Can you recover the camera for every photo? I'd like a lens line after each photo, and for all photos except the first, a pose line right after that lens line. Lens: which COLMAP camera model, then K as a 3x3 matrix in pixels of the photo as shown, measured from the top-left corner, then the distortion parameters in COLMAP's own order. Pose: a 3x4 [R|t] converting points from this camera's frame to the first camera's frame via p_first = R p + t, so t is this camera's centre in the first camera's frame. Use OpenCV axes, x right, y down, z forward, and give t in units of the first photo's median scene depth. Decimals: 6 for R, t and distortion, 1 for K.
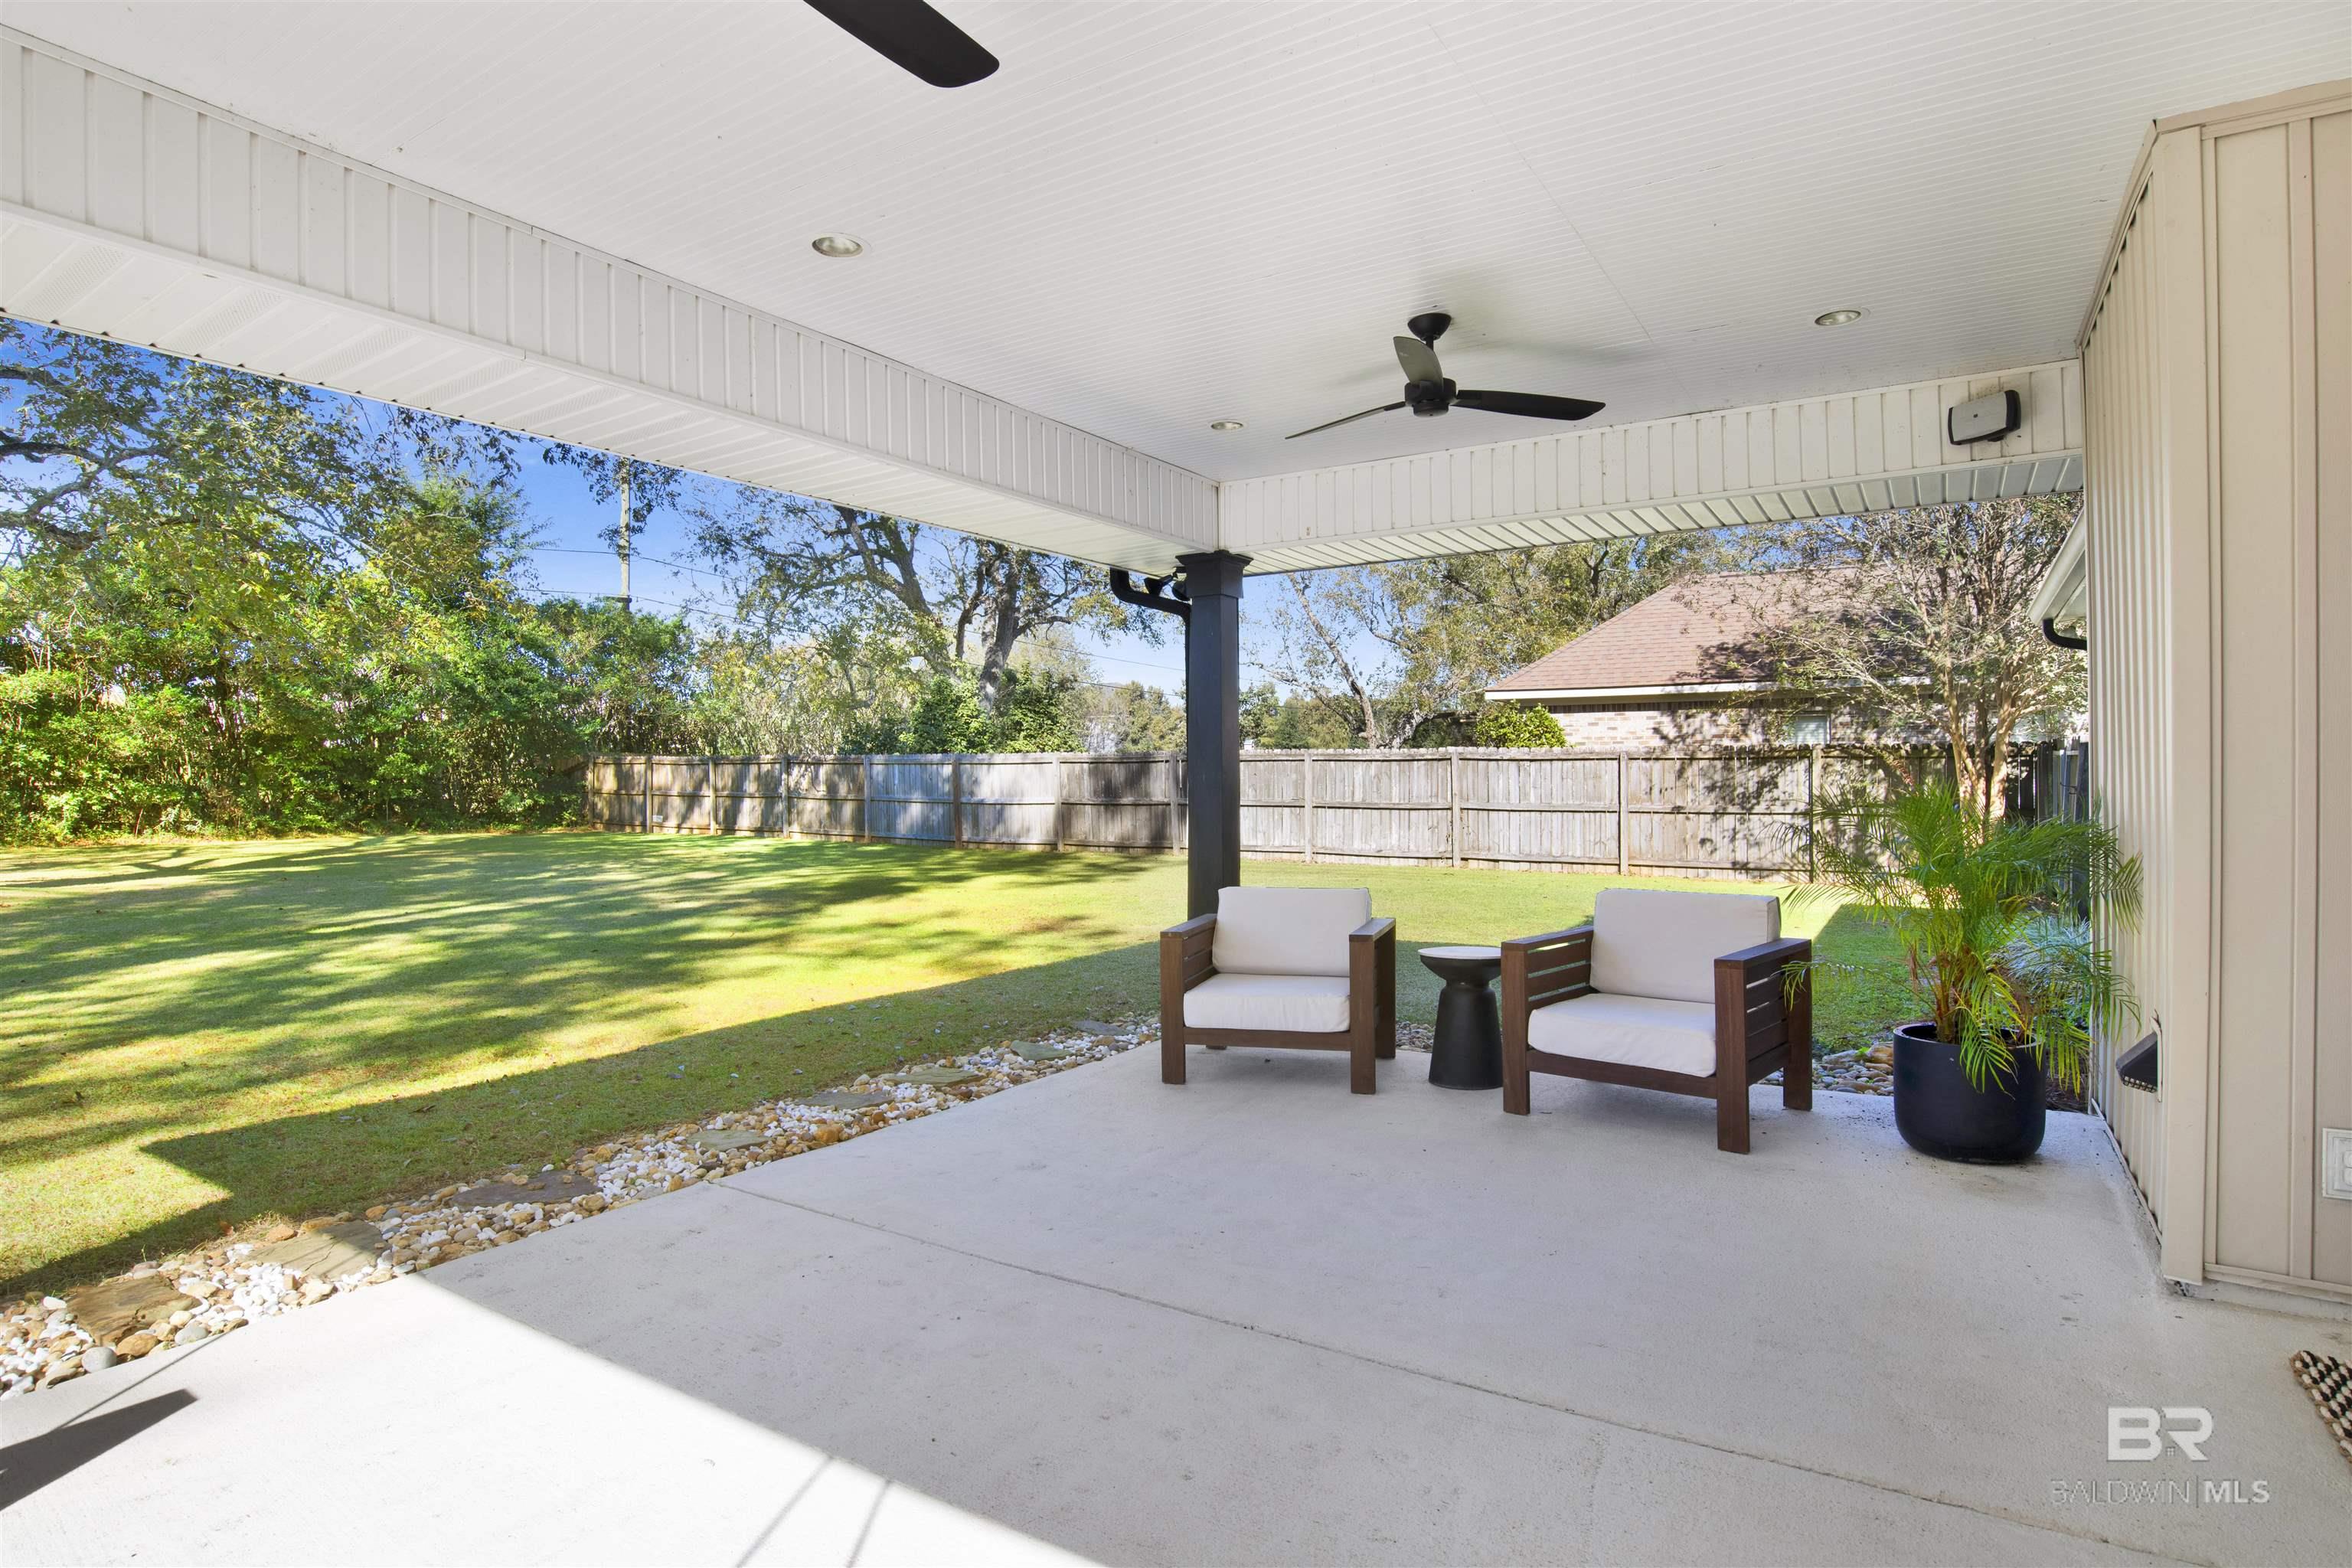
lens RADIAL K [[1241.5, 0, 1171.9], [0, 1241.5, 781.1], [0, 0, 1]] dist [-0.025626, -0.002126]
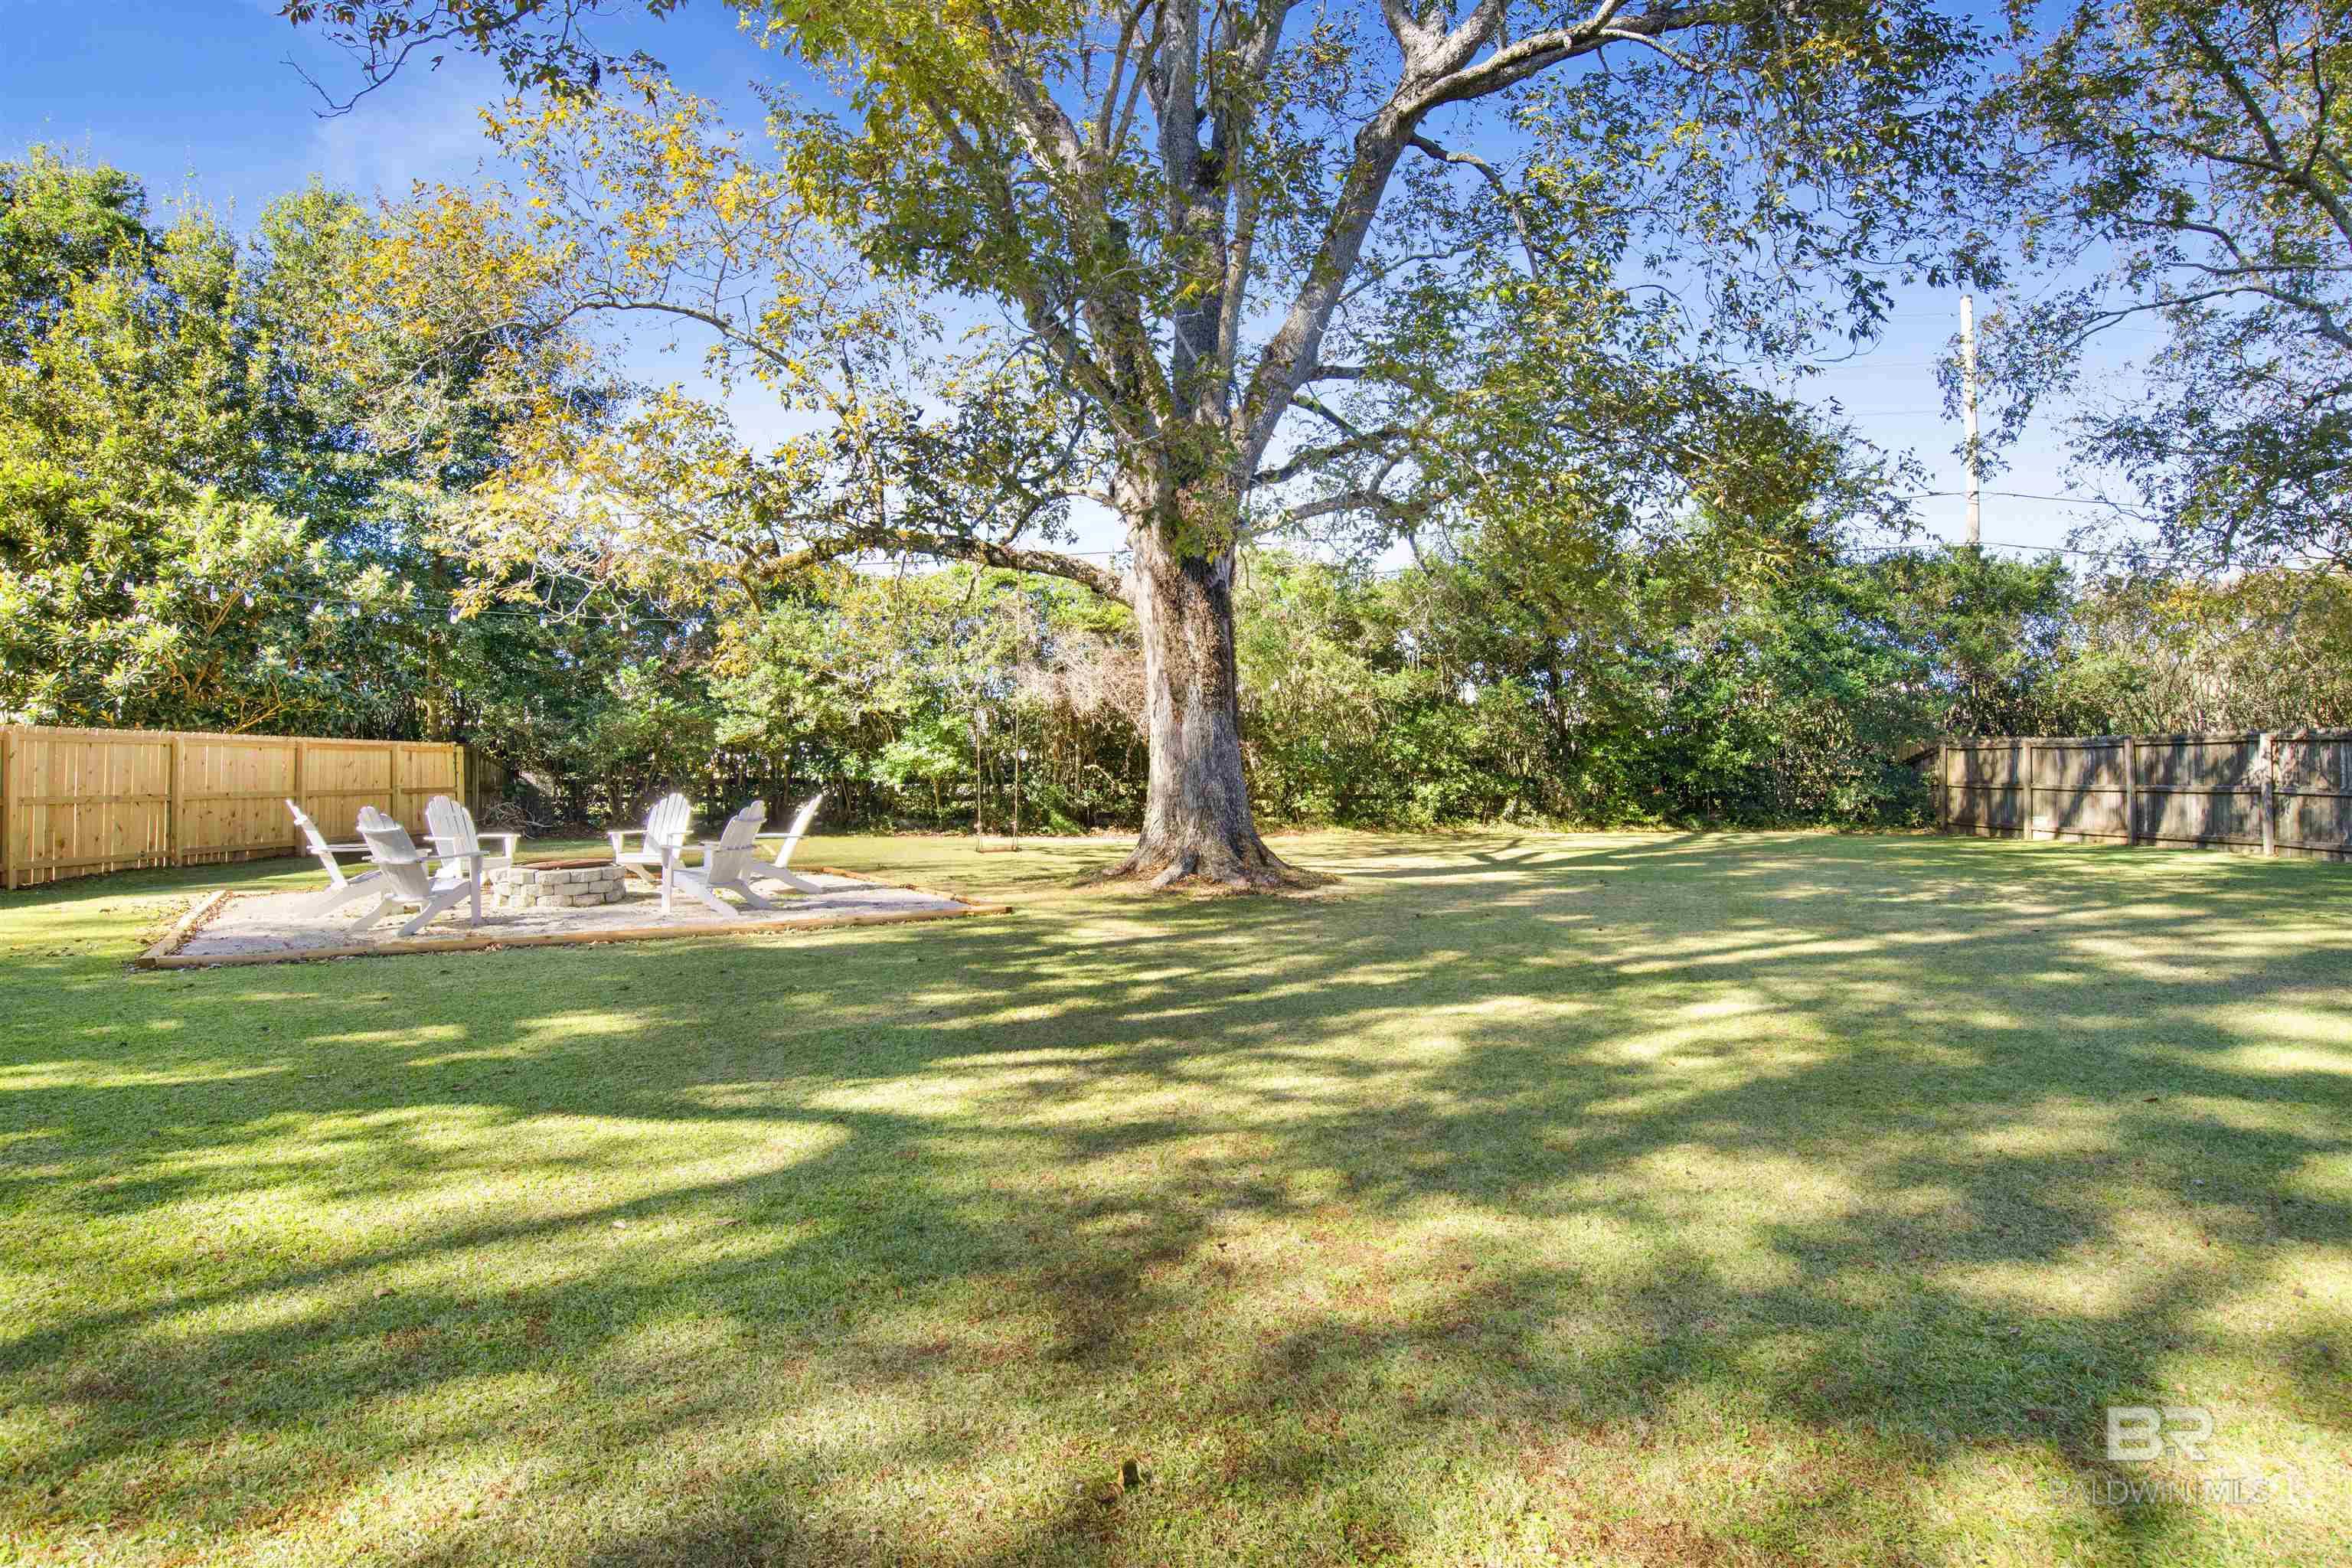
lens RADIAL K [[1354.2, 0, 1169.1], [0, 1354.2, 787.2], [0, 0, 1]] dist [-0.050312, 0.020296]
pose [[0.585853, 0.005611, -0.810398, -0.076192], [0.000224, 0.999975, 0.007085, 0.004530], [0.810417, -0.004333, 0.585837, 0.110209]]
